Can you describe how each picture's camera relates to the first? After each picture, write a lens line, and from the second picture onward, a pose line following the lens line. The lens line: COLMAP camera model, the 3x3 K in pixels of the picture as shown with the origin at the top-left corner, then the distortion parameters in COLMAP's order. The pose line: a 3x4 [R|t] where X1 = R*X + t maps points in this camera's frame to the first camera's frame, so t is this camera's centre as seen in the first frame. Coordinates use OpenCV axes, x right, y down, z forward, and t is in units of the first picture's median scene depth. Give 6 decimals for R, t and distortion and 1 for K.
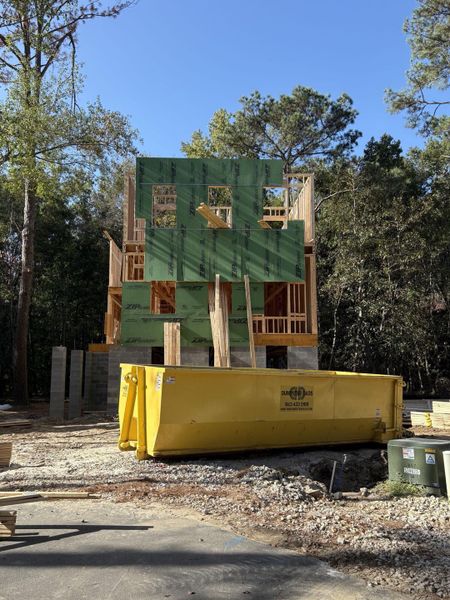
lens RADIAL K [[493.9, 0, 223.8], [0, 493.9, 301.4], [0, 0, 1]] dist [0.033741, -0.047959]
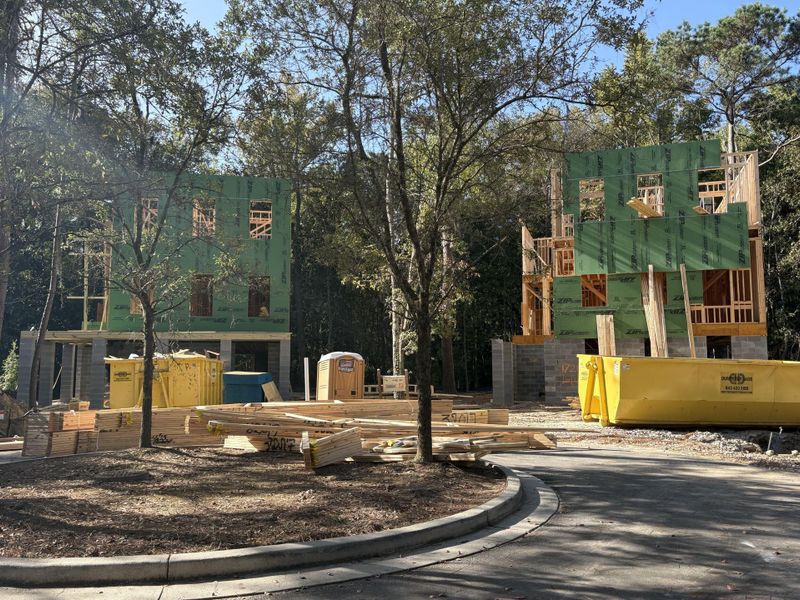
lens RADIAL K [[658.6, 0, 398.2], [0, 658.6, 306.0], [0, 0, 1]] dist [0.033741, -0.047959]
pose [[0.938482, -0.032423, -0.343802, -0.034279], [0.049463, 0.997938, 0.040910, -0.052103], [0.341767, -0.055399, 0.938151, -0.424843]]
